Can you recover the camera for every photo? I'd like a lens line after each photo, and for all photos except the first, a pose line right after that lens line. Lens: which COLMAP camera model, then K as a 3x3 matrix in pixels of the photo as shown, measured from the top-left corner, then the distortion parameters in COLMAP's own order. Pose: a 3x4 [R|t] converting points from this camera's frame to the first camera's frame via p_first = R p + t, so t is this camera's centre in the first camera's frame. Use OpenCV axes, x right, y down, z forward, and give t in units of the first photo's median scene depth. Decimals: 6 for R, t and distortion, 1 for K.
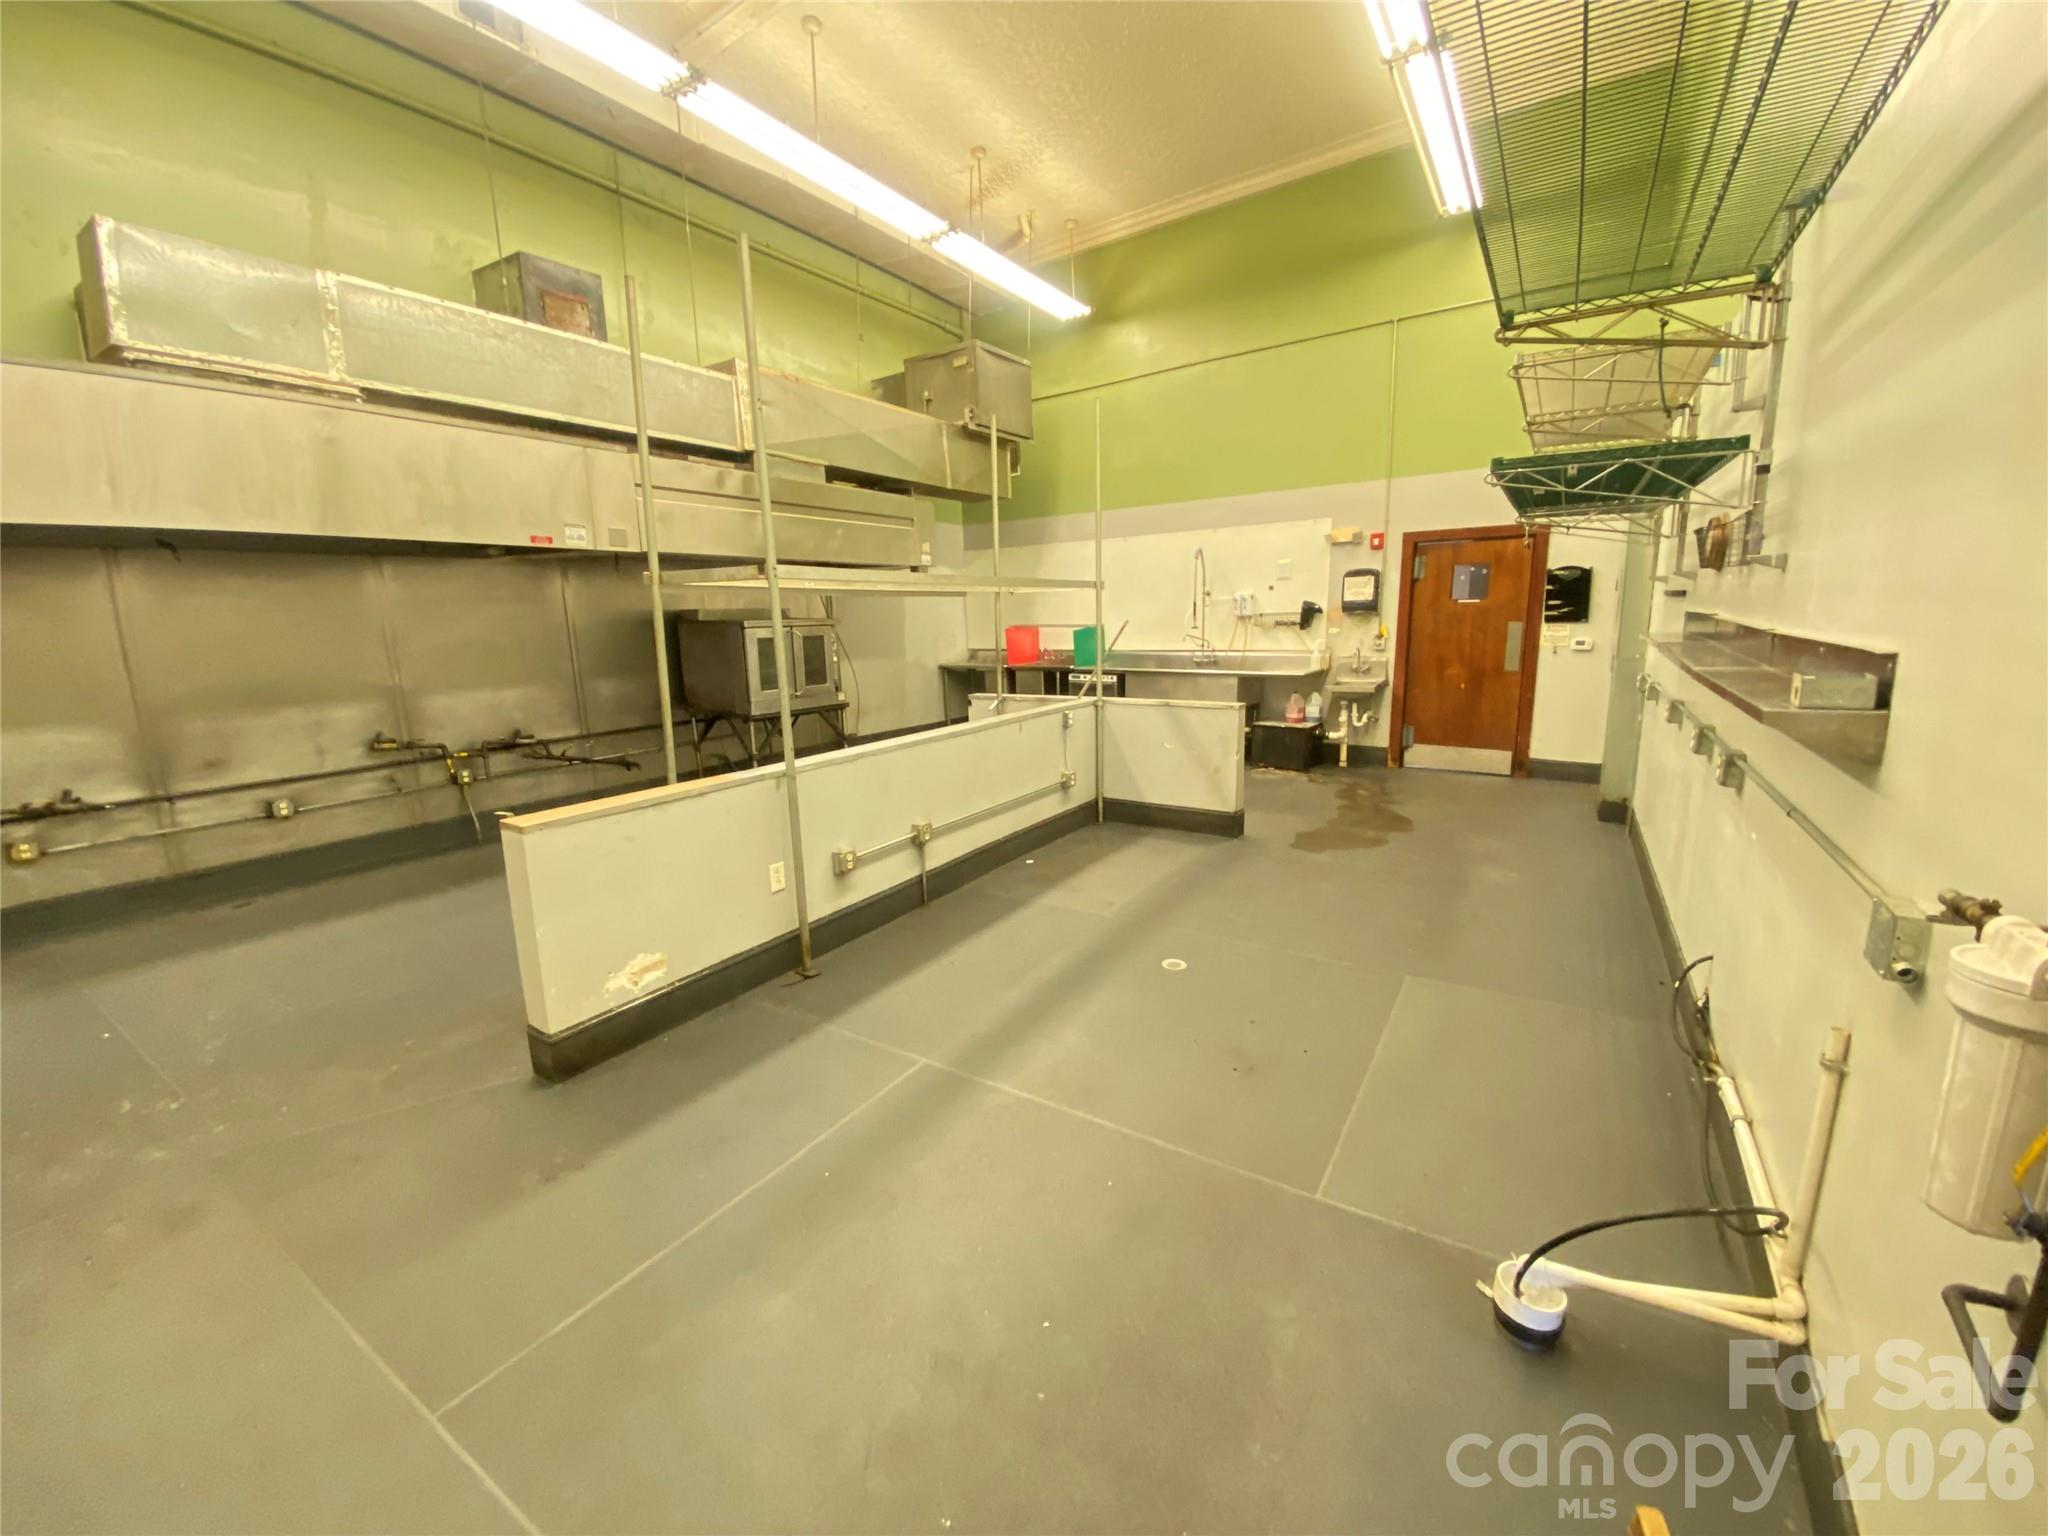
lens RADIAL K [[835.2, 0, 1010.7], [0, 835.2, 762.5], [0, 0, 1]] dist [0.011642, -0.000493]
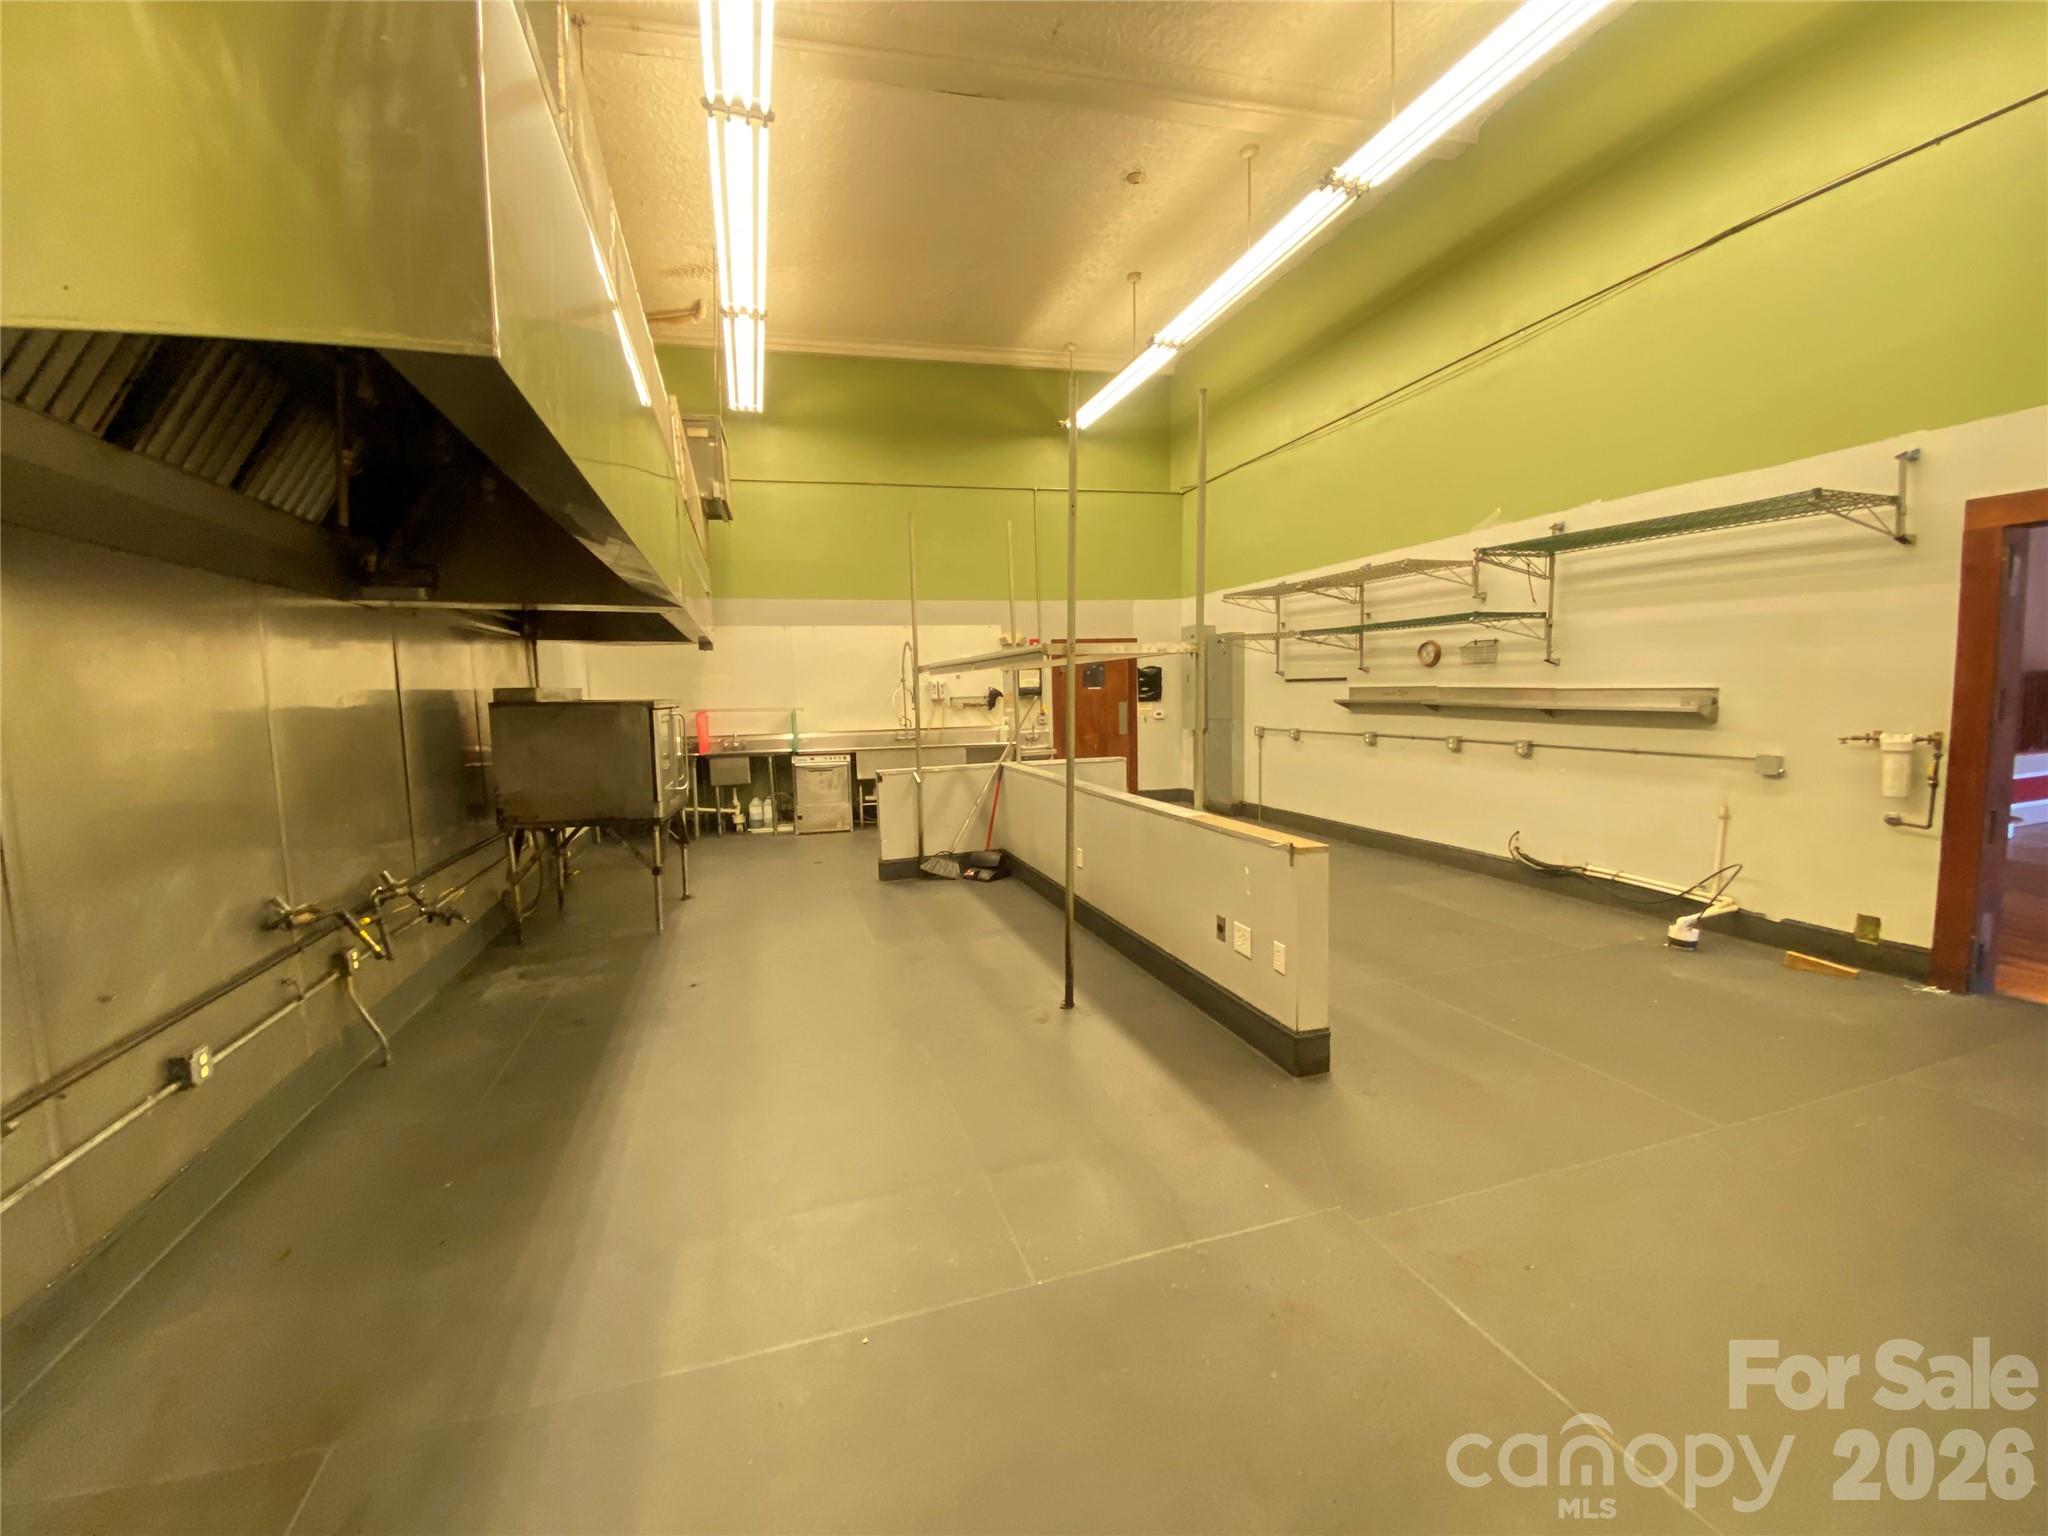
lens RADIAL K [[835.2, 0, 1007.7], [0, 835.2, 768.3], [0, 0, 1]] dist [0.011642, -0.000493]
pose [[0.632253, -0.063302, 0.772172, -0.649510], [0.148813, 0.988021, -0.040852, -0.018266], [-0.760336, 0.140738, 0.634099, 0.210644]]
